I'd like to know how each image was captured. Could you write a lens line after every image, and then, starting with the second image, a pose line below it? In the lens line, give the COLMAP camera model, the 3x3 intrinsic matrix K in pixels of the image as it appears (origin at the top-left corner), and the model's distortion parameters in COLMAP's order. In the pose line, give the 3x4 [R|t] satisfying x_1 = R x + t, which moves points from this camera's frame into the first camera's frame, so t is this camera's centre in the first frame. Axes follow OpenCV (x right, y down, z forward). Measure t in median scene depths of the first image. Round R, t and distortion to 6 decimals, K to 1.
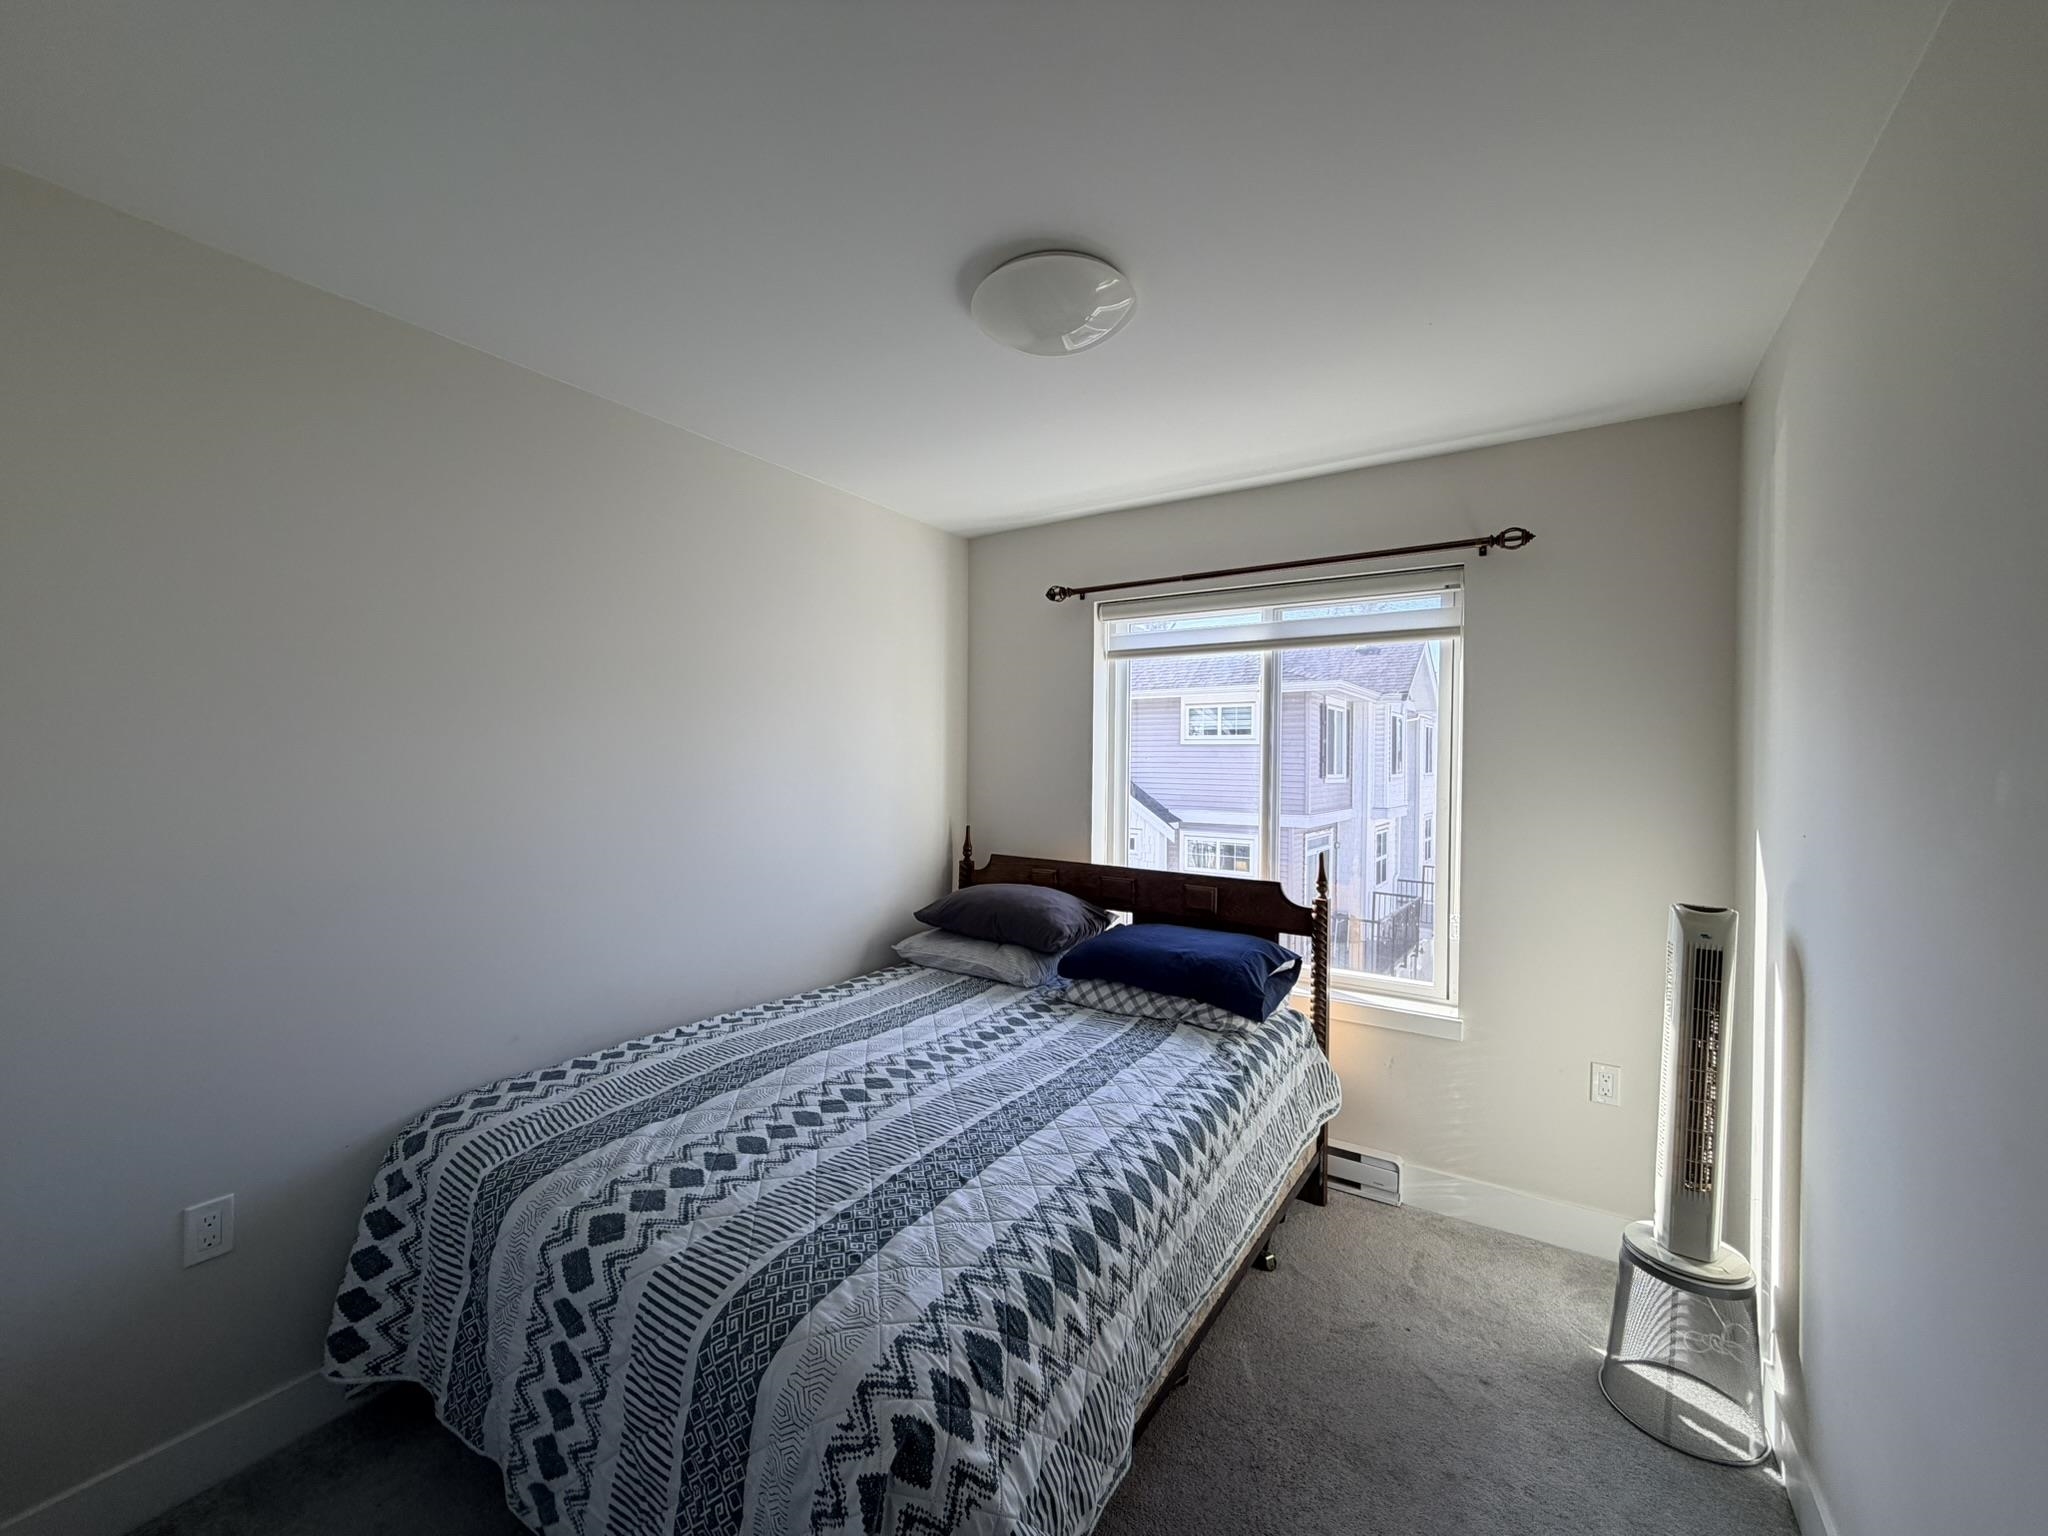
lens RADIAL K [[824.4, 0, 1016.1], [0, 824.4, 765.2], [0, 0, 1]] dist [-0.011893, -0.000102]
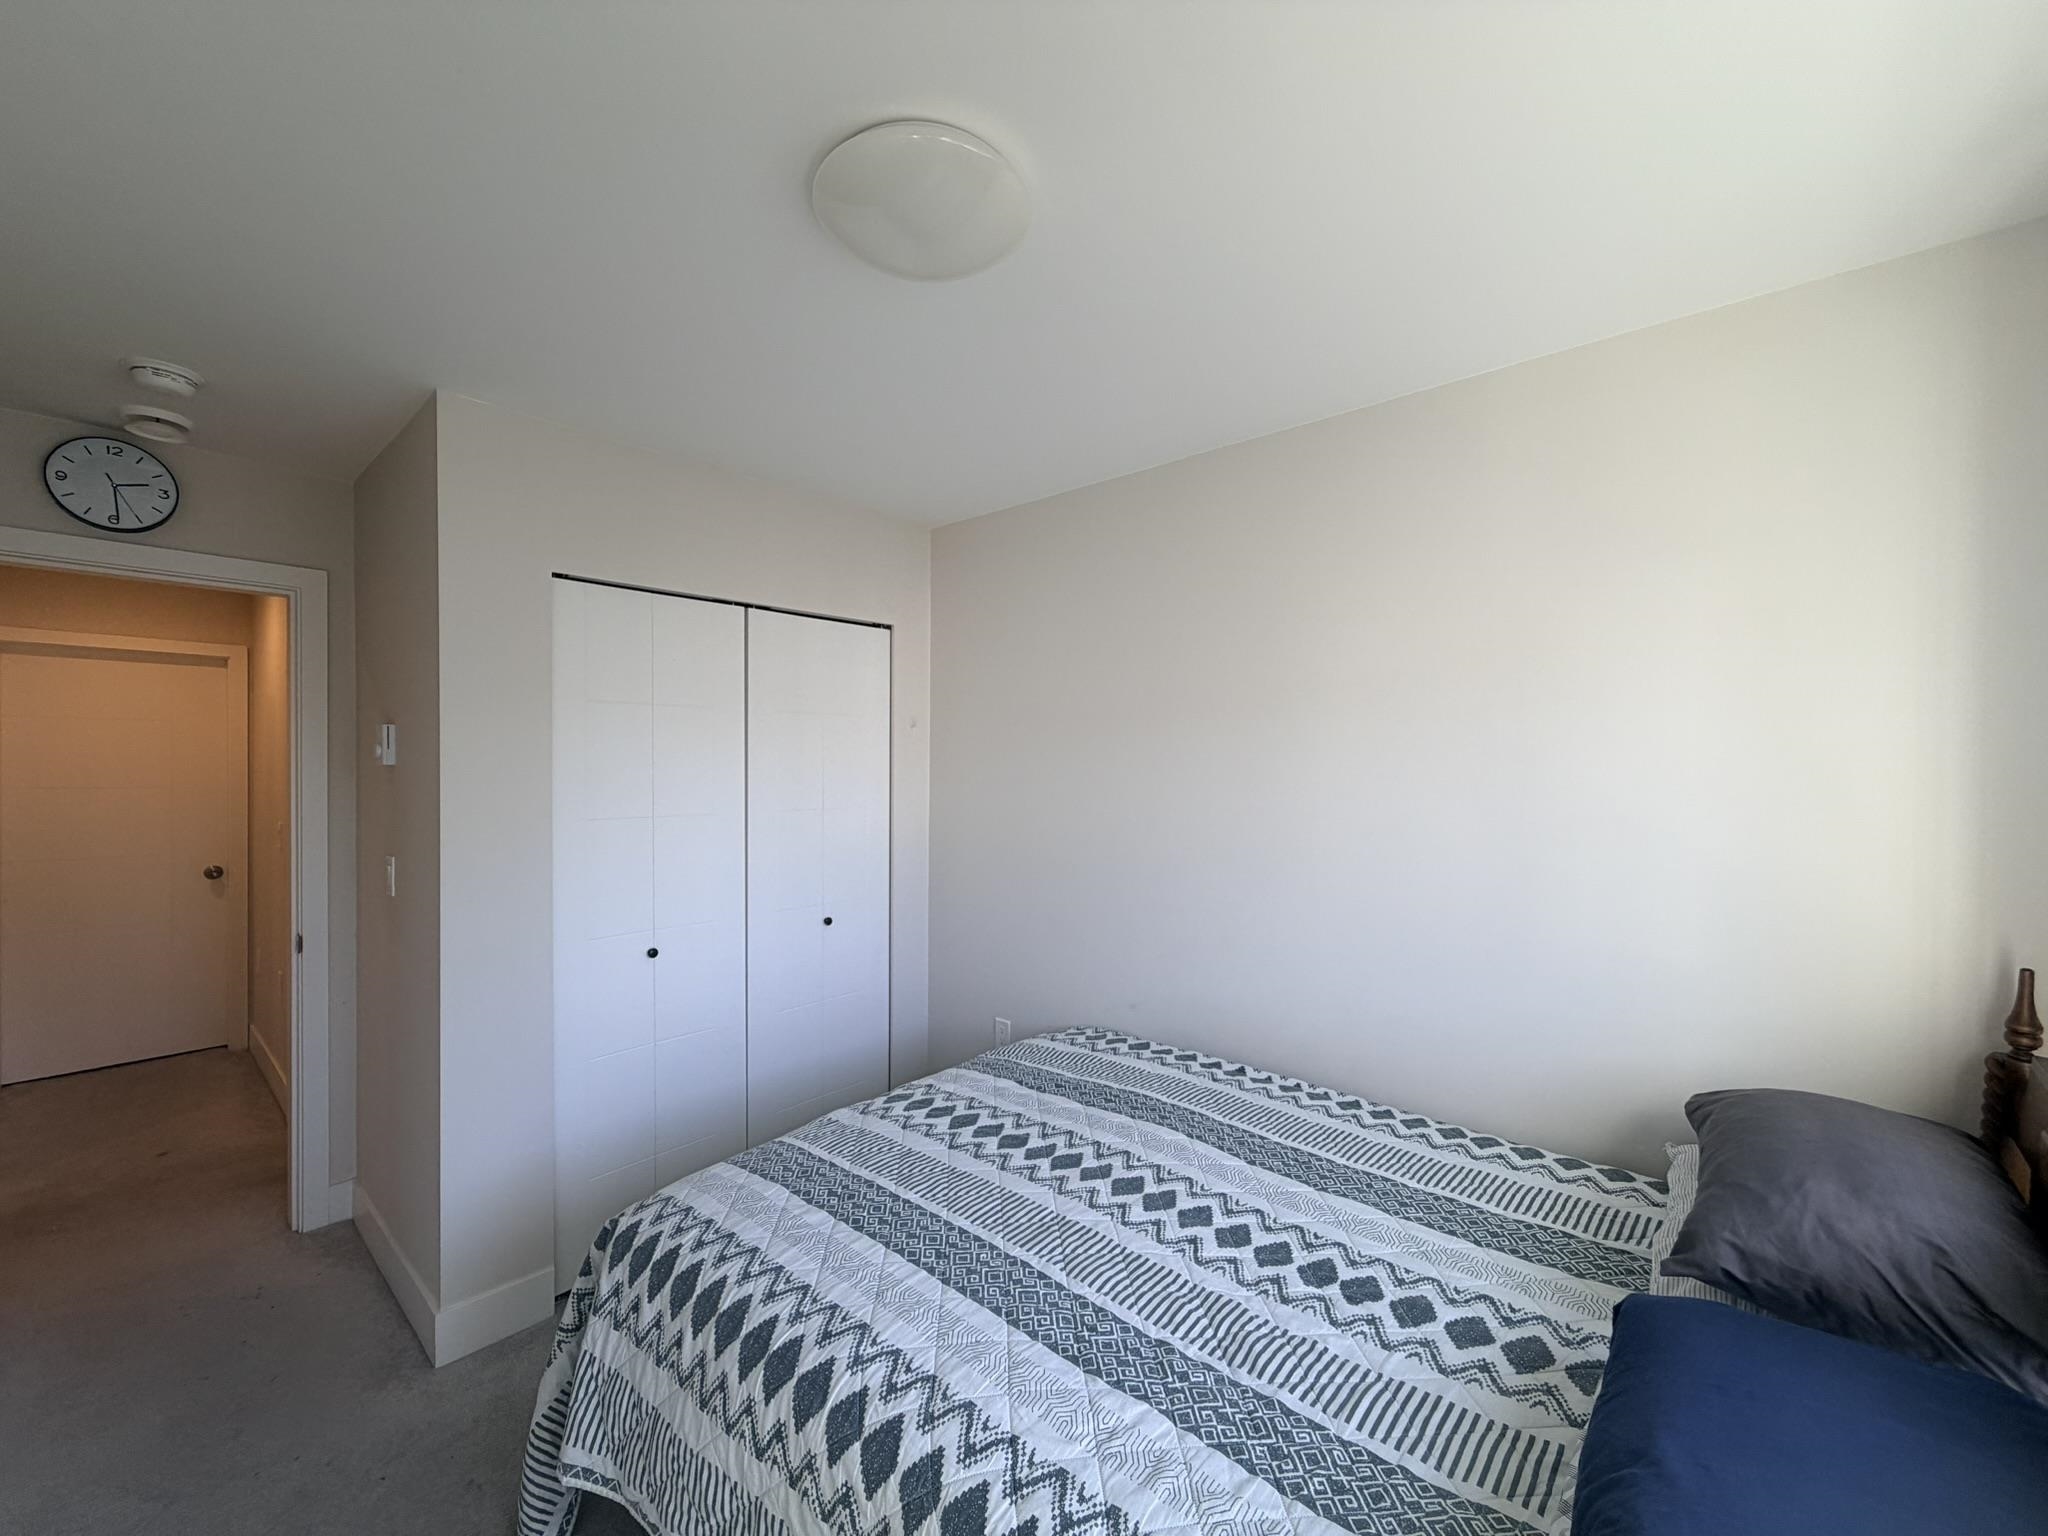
lens RADIAL K [[824.4, 0, 1017.6], [0, 824.4, 768.1], [0, 0, 1]] dist [-0.011893, -0.000102]
pose [[-0.149805, -0.000696, -0.988715, 0.639497], [-0.009176, 0.999958, 0.000686, -0.027921], [0.988673, 0.009176, -0.149805, 0.979178]]
